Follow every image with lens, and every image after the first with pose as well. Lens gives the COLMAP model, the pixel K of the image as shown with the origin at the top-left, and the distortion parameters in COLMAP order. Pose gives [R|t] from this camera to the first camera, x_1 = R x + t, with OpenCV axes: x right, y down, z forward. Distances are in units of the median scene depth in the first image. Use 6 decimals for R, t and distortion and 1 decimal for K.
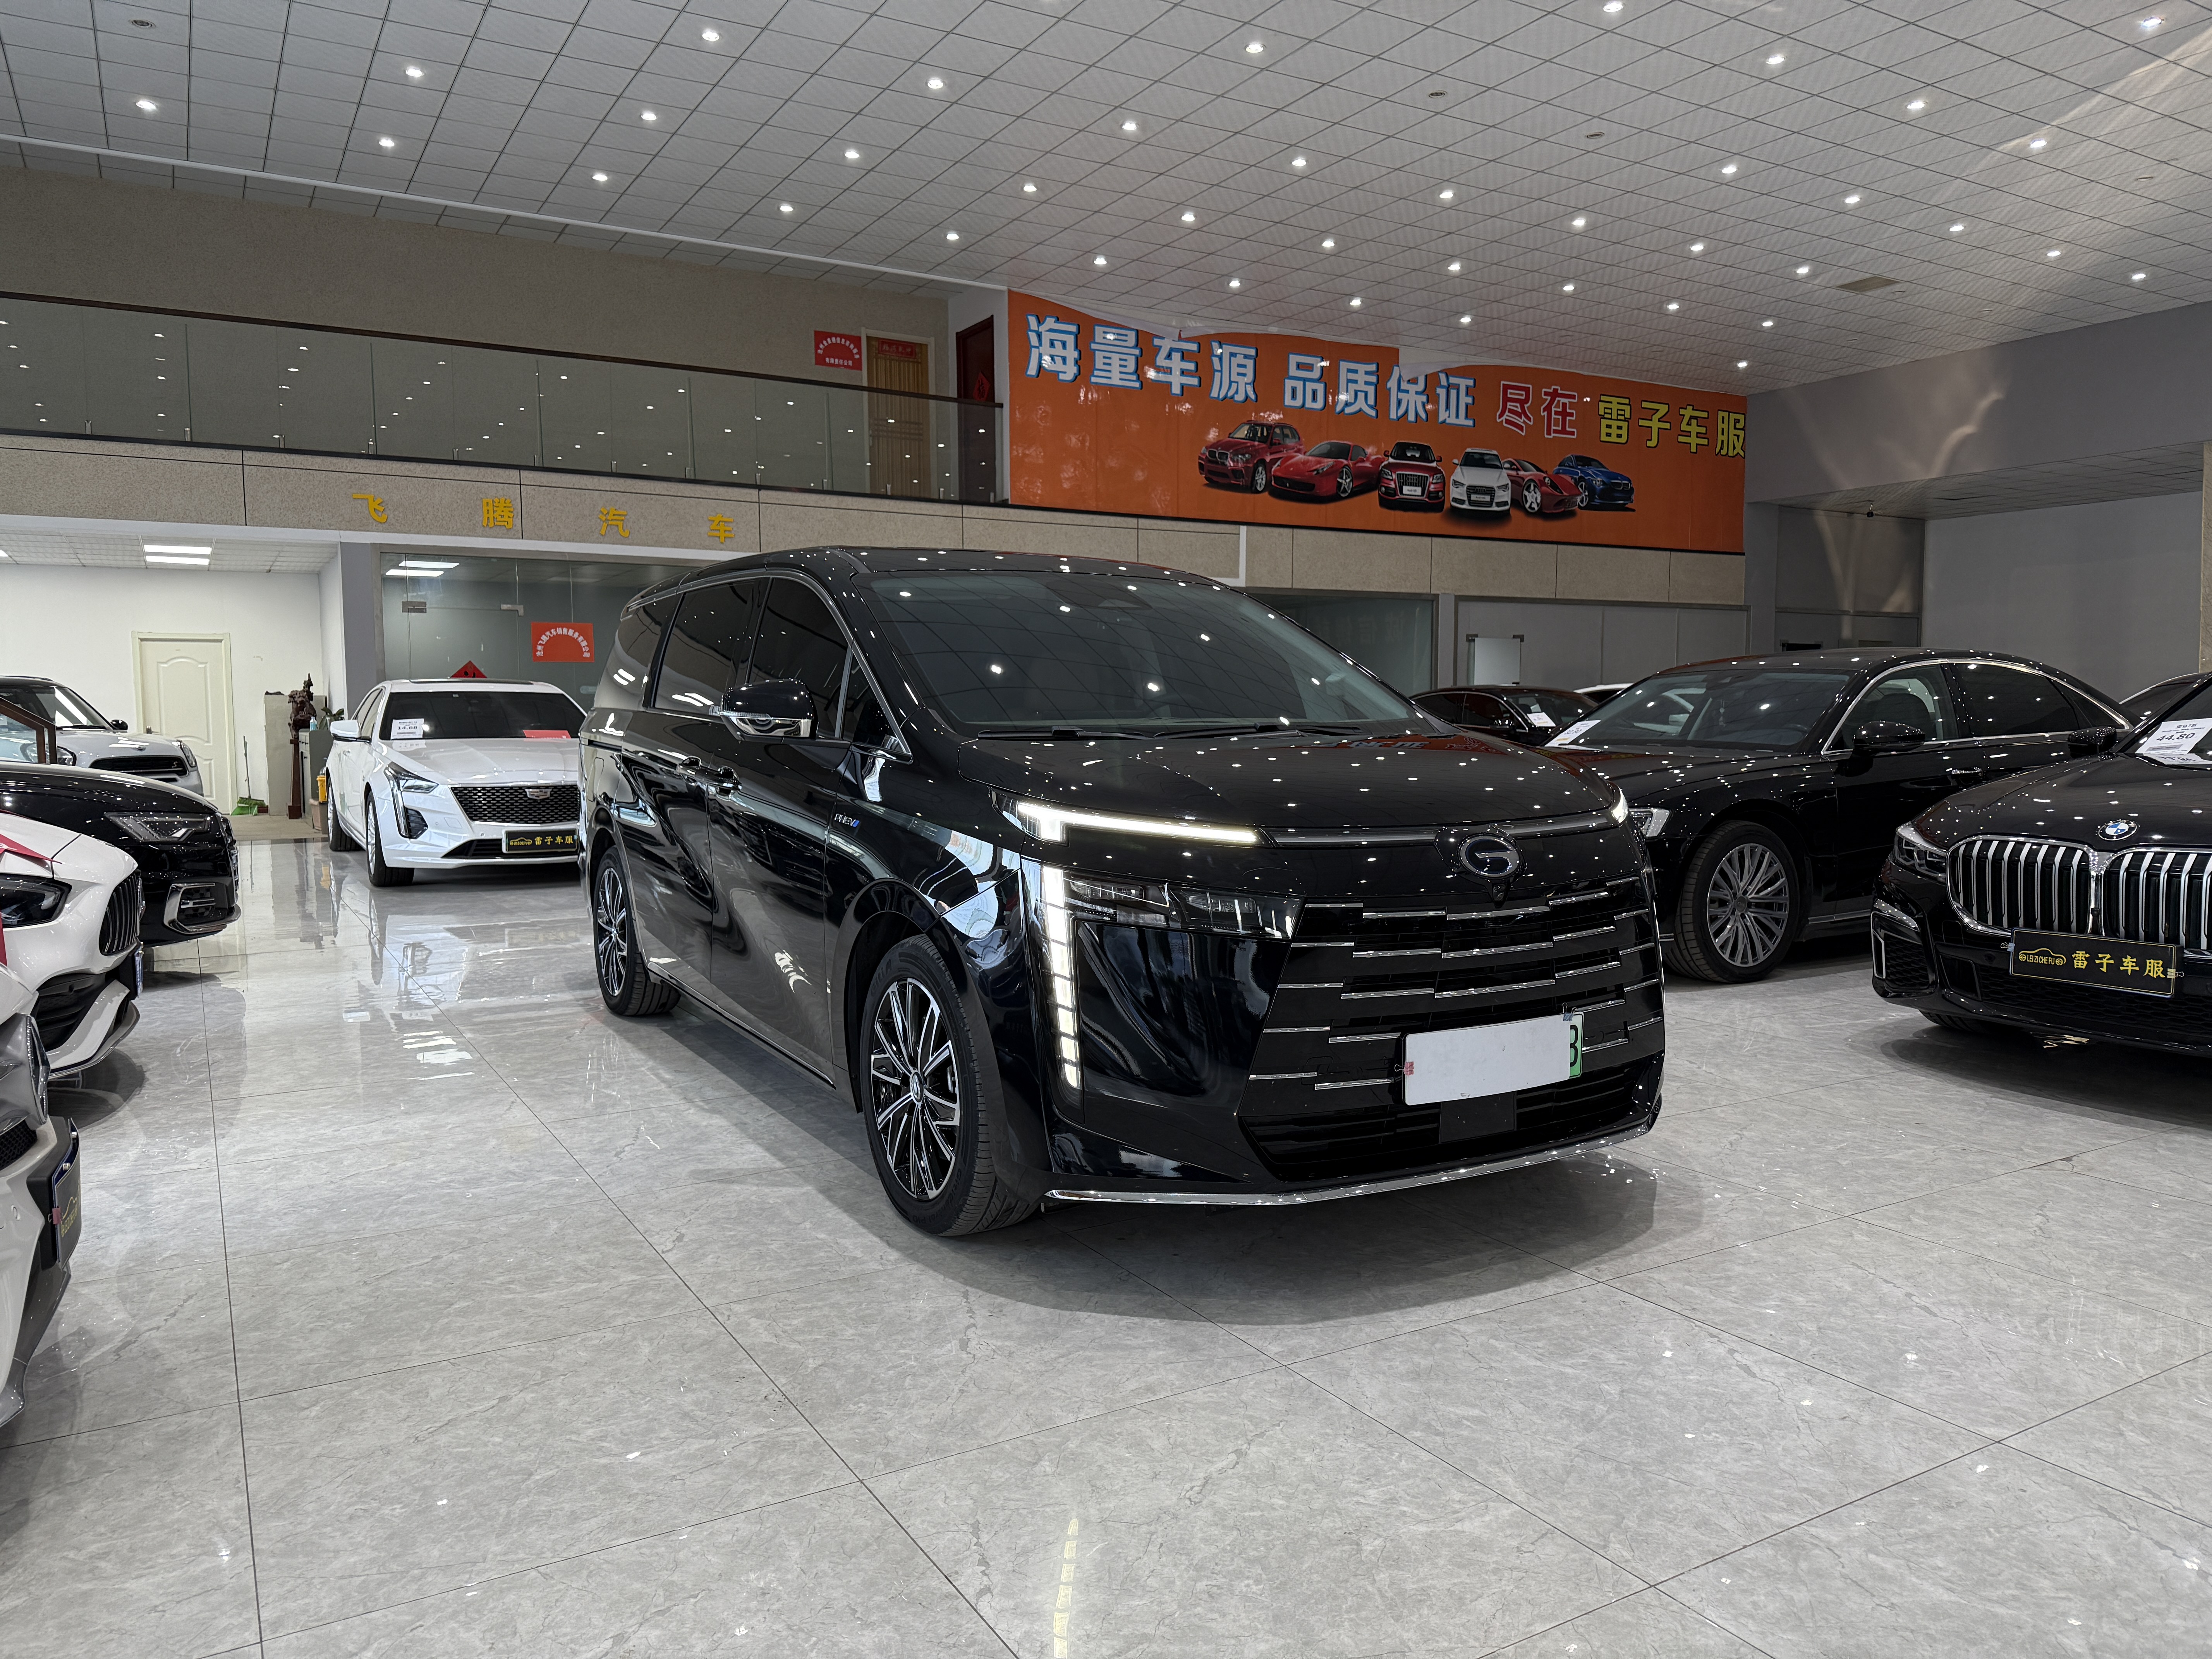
lens RADIAL K [[1534.3, 0, 1097.0], [0, 1534.3, 857.8], [0, 0, 1]] dist [0.063526, -0.077988]
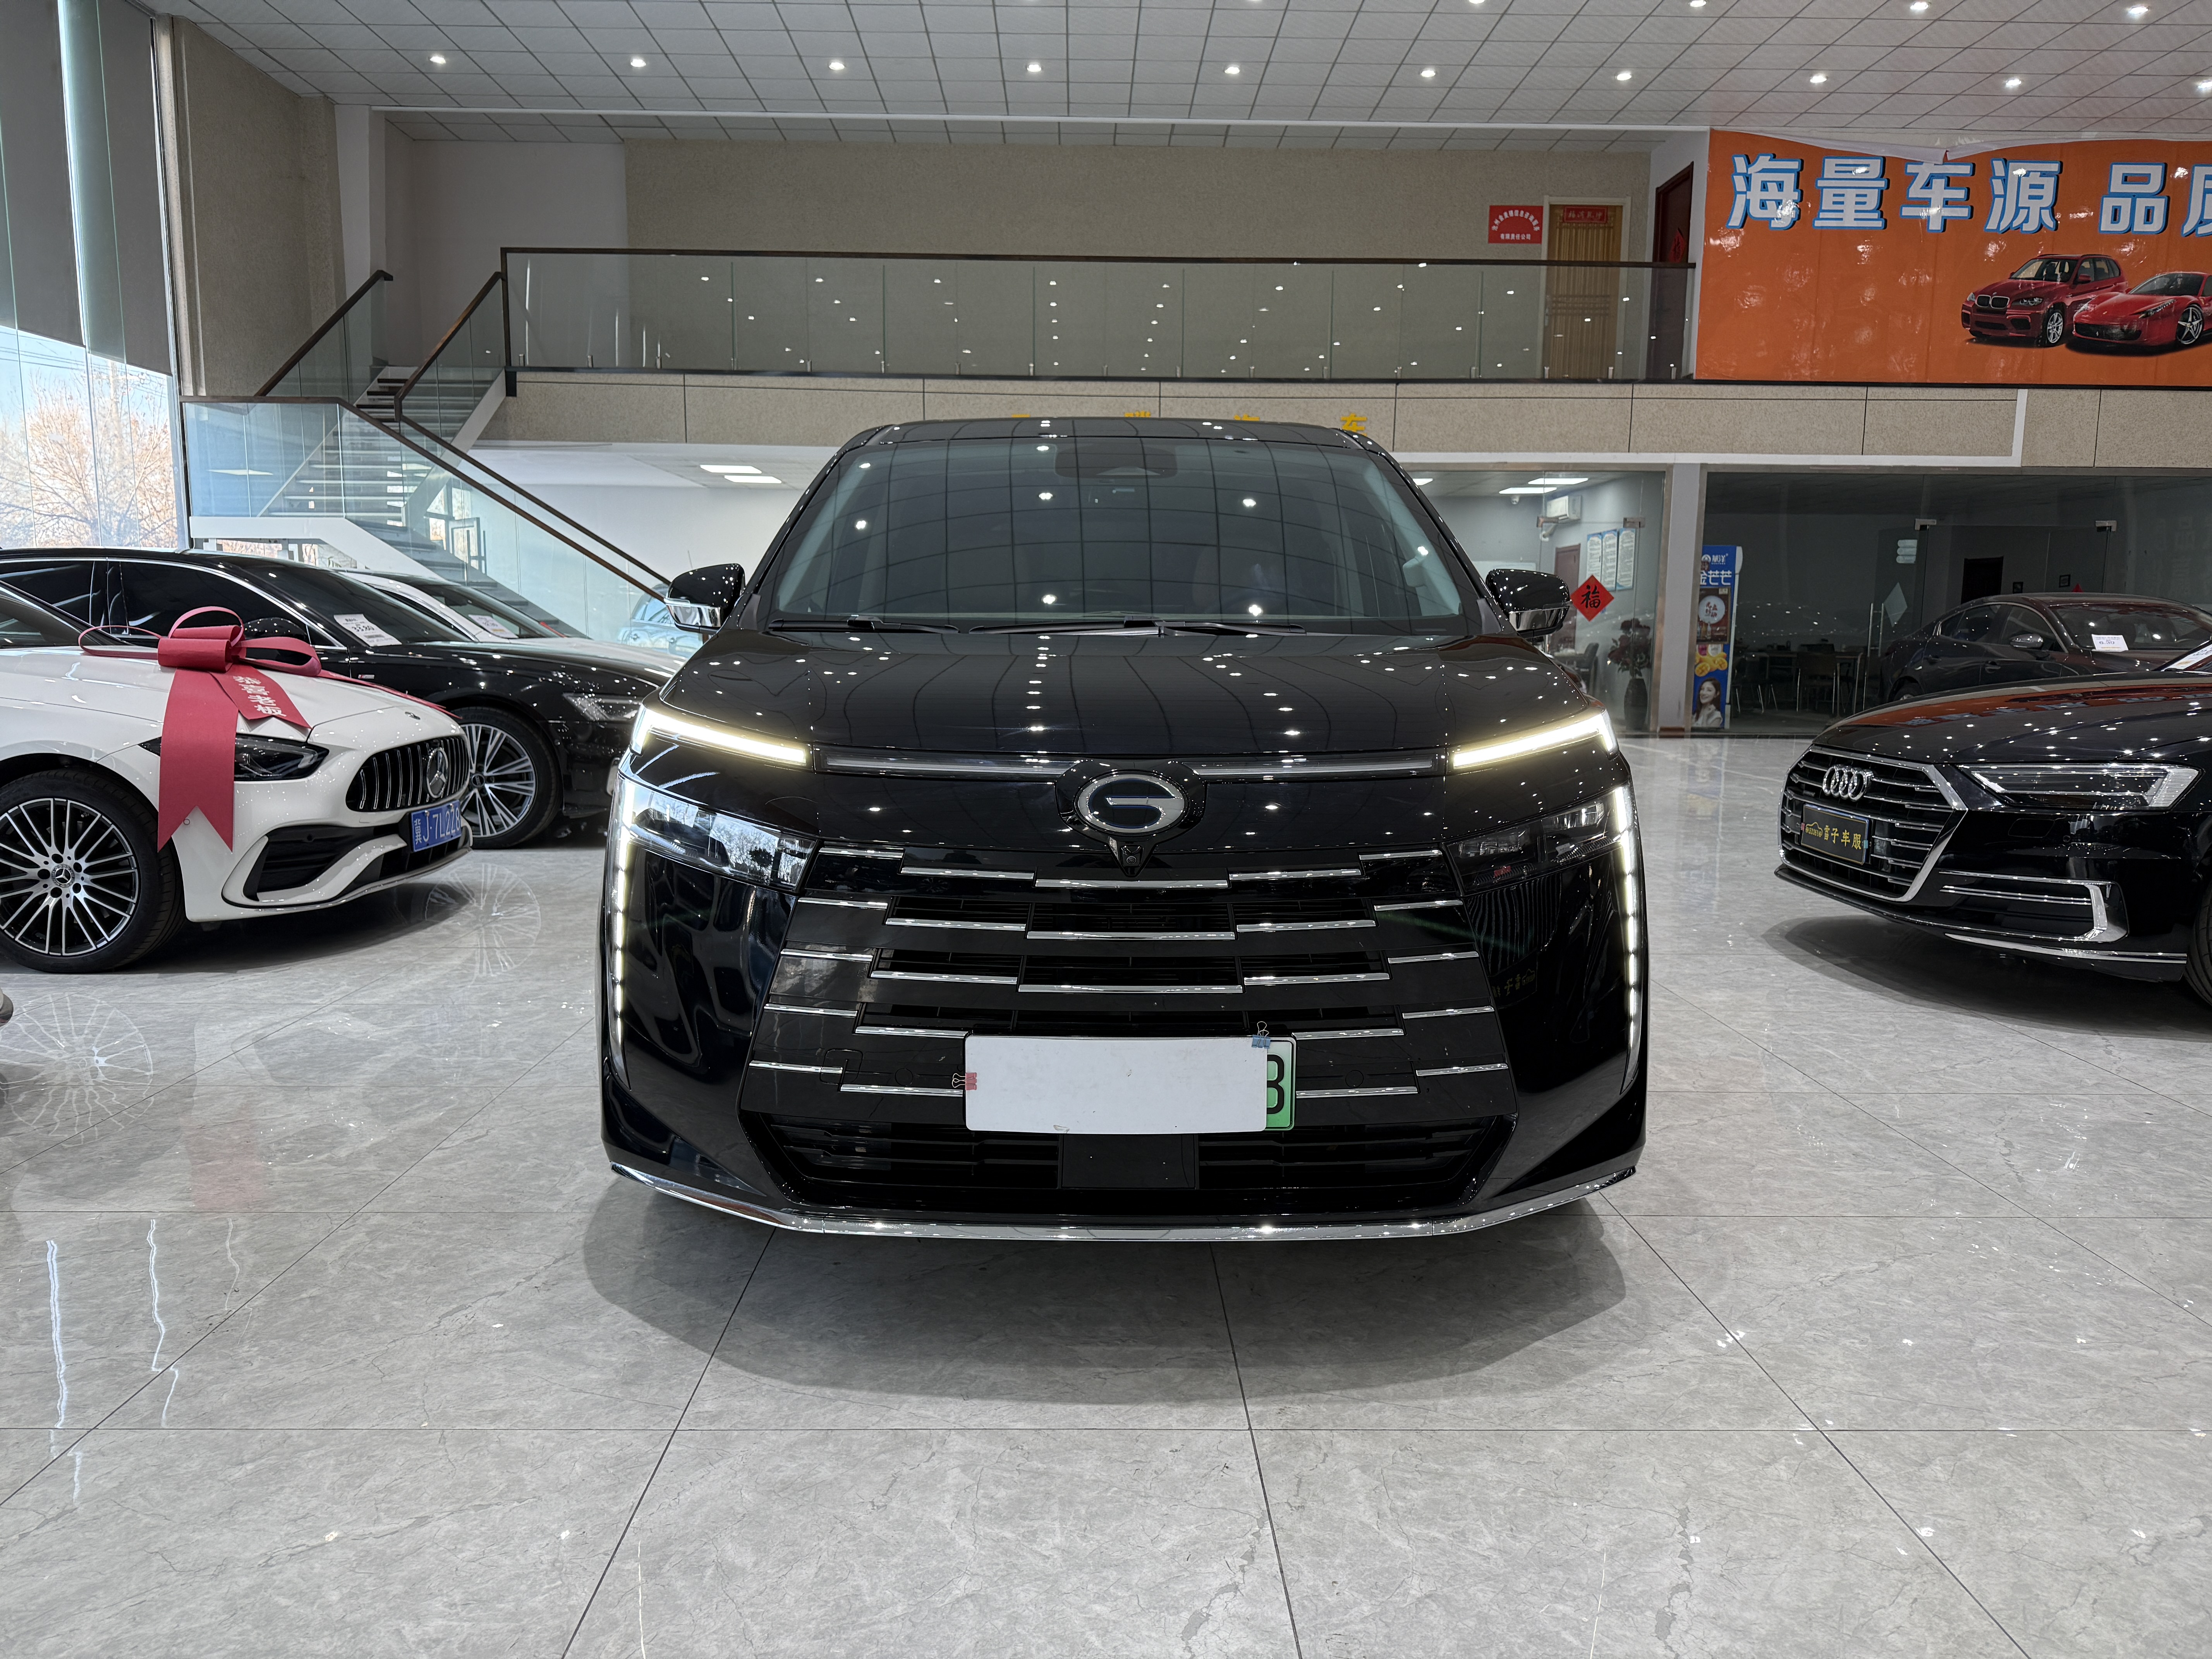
lens RADIAL K [[1556.7, 0, 1094.5], [0, 1556.7, 826.0], [0, 0, 1]] dist [0.035510, -0.046396]
pose [[0.869604, 0.075598, -0.487927, 0.120018], [-0.058124, 0.997012, 0.050882, -0.005128], [0.490316, -0.015887, 0.871400, 0.074949]]
